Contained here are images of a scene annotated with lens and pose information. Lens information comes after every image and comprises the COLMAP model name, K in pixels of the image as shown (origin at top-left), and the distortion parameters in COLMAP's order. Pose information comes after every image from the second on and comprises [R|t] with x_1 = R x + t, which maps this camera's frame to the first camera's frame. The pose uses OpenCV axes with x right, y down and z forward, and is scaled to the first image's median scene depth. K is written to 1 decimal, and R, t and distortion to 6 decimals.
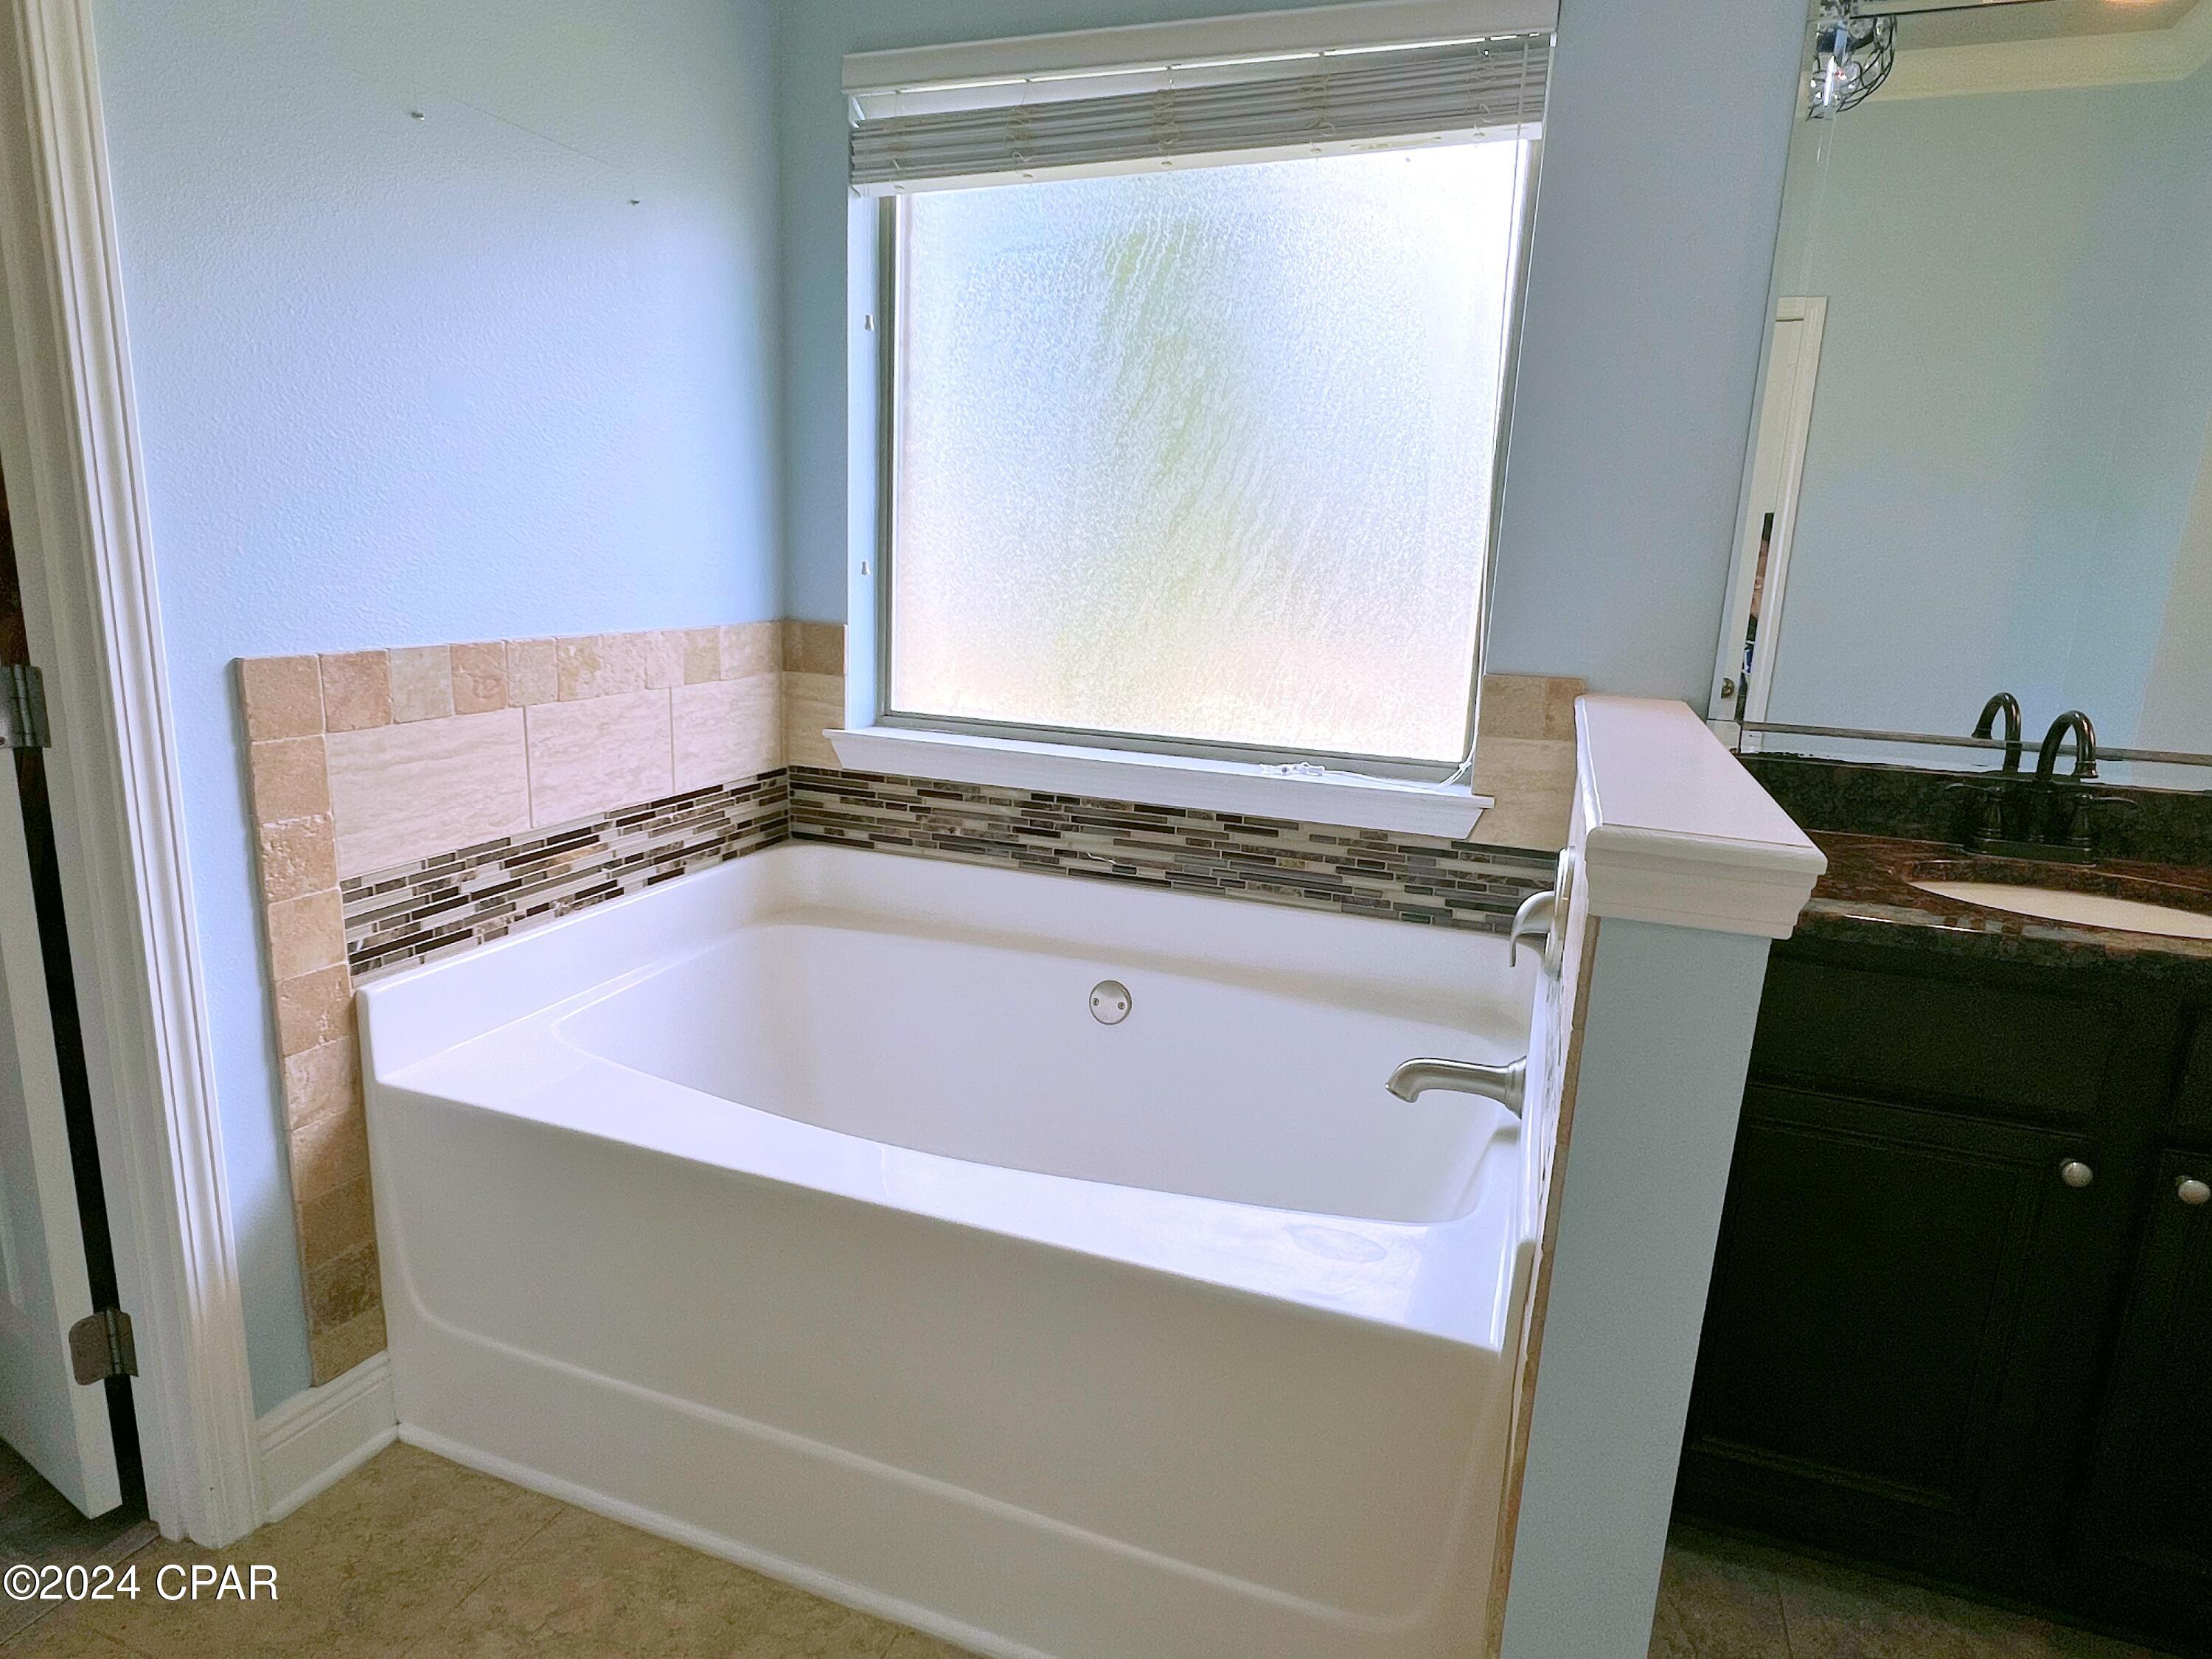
lens RADIAL K [[1261.7, 0, 1106.0], [0, 1261.7, 829.5], [0, 0, 1]] dist [0.024761, 0.000347]
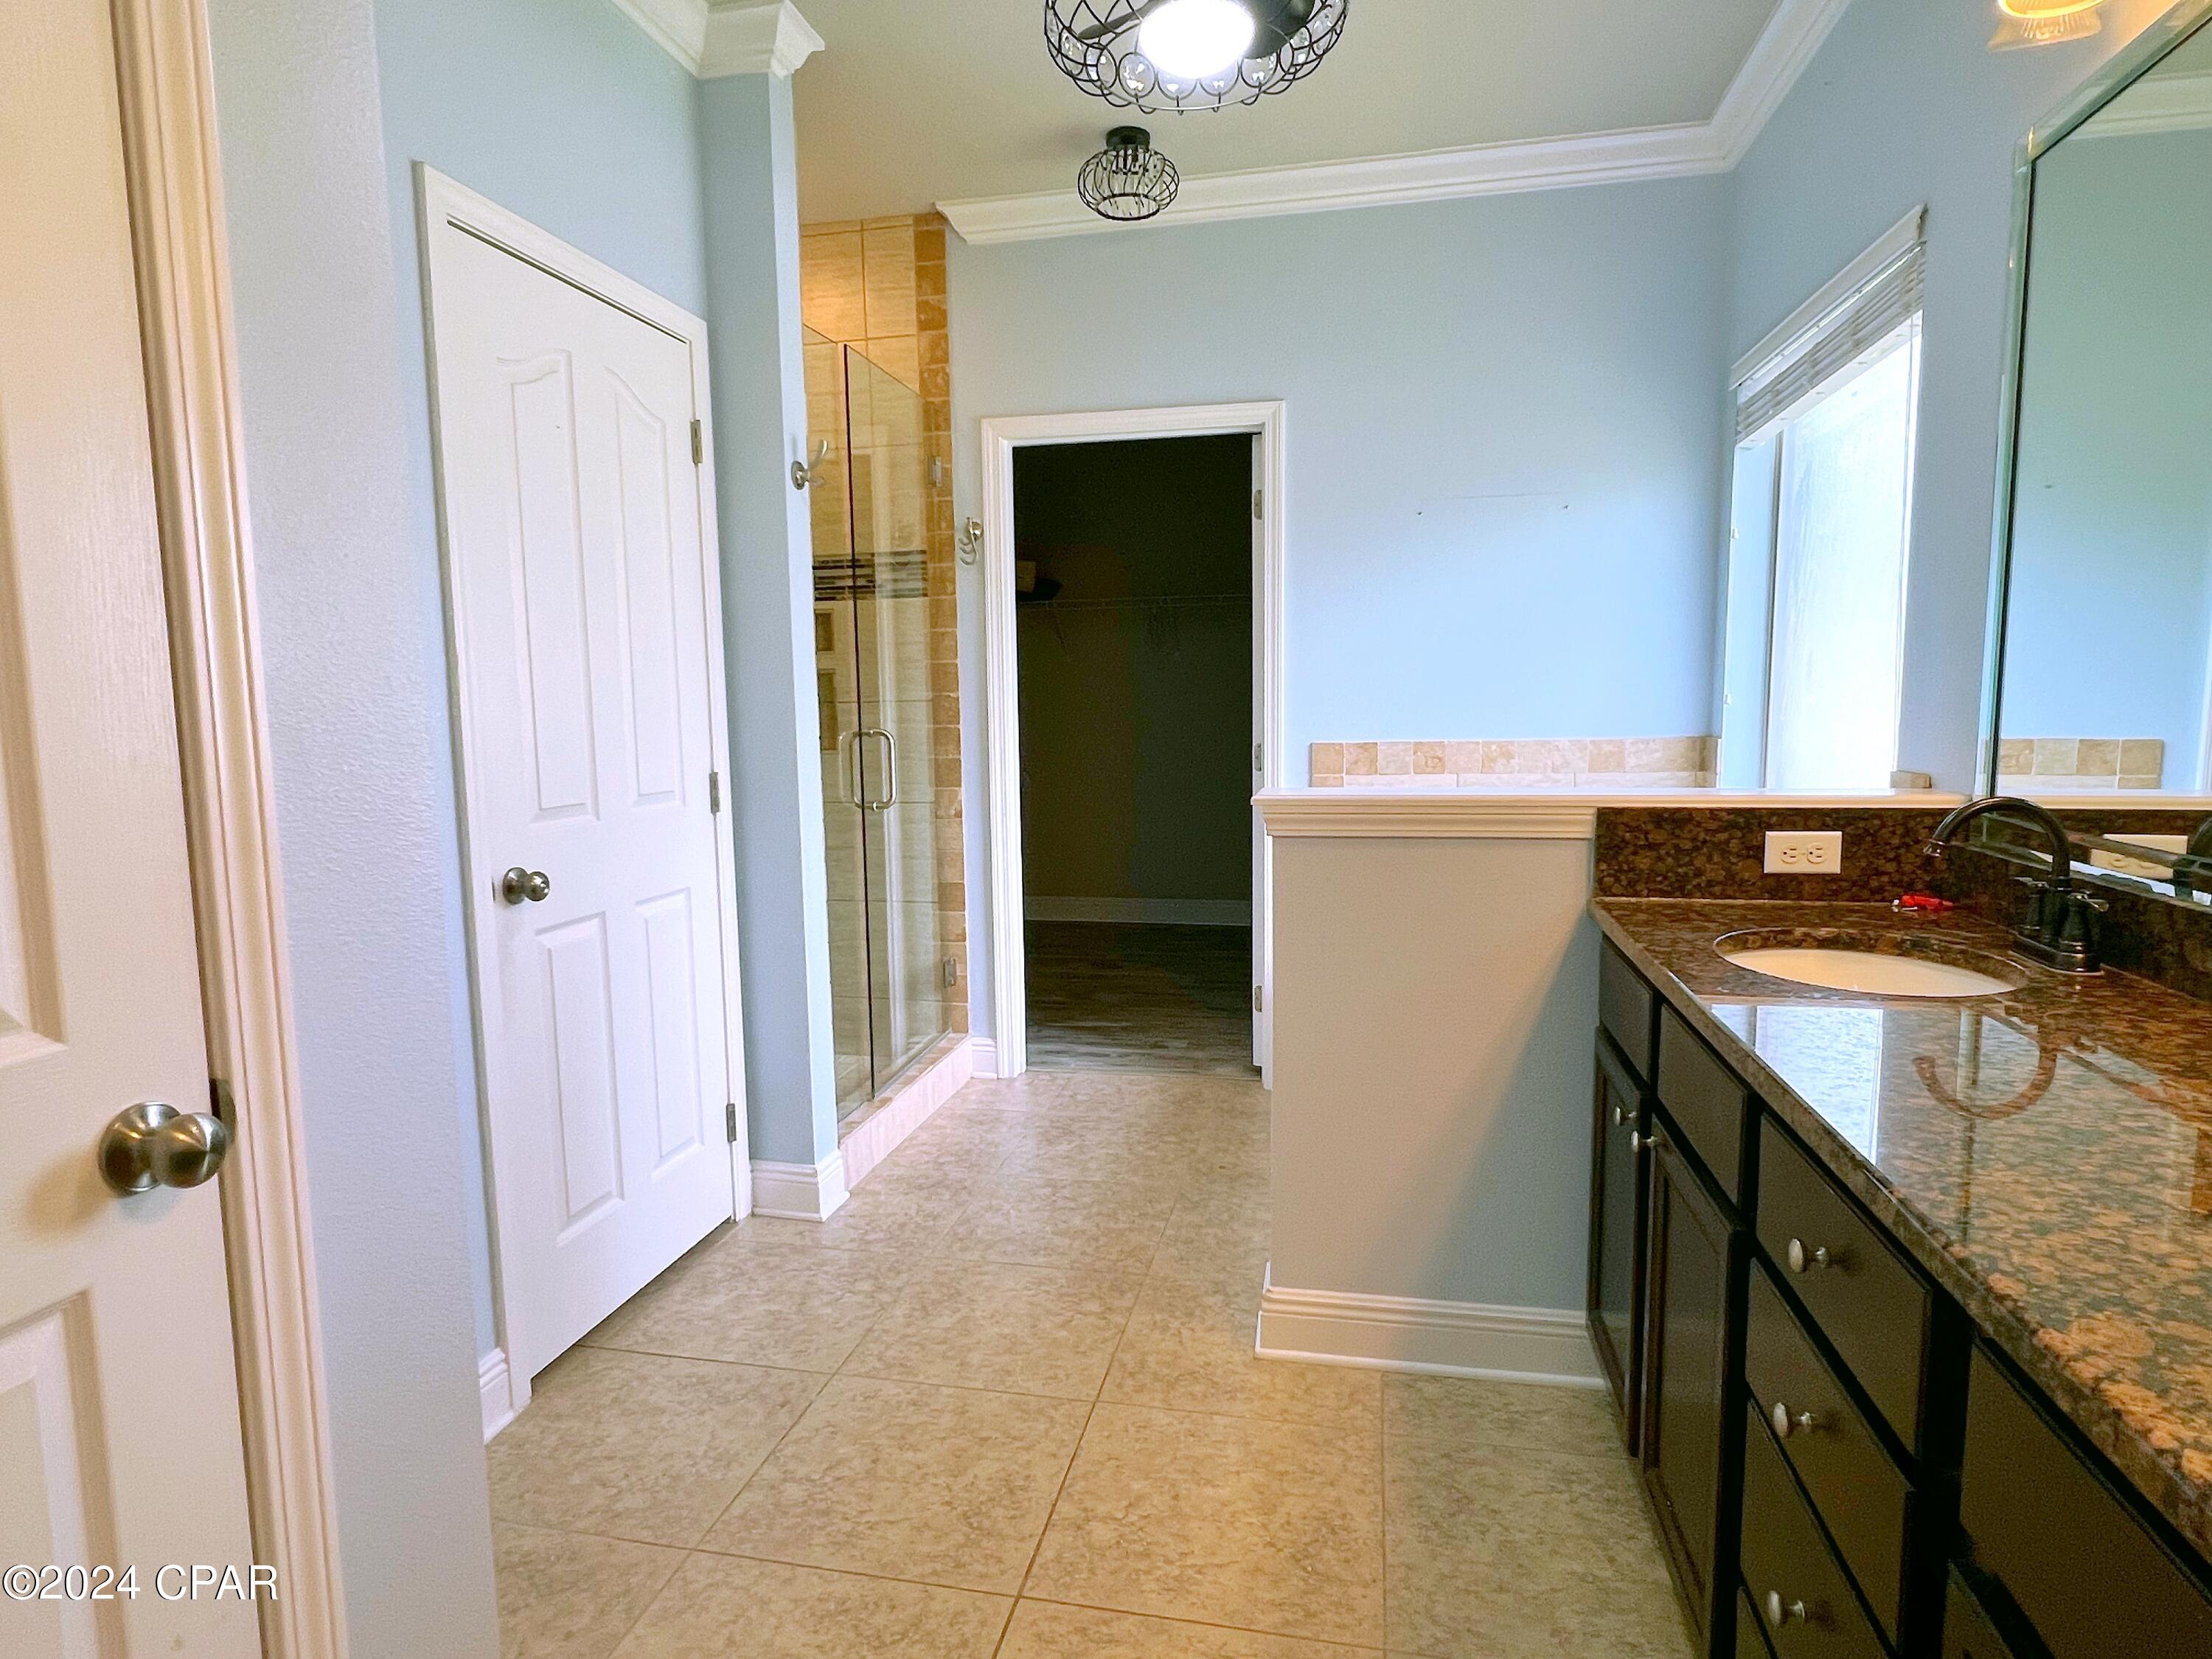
lens RADIAL K [[1261.7, 0, 1106.0], [0, 1261.7, 829.5], [0, 0, 1]] dist [0.024761, 0.000347]
pose [[0.149705, 0.061456, -0.986819, 1.235692], [-0.189193, 0.981405, 0.032417, 0.026453], [0.970461, 0.181847, 0.158548, 0.127725]]
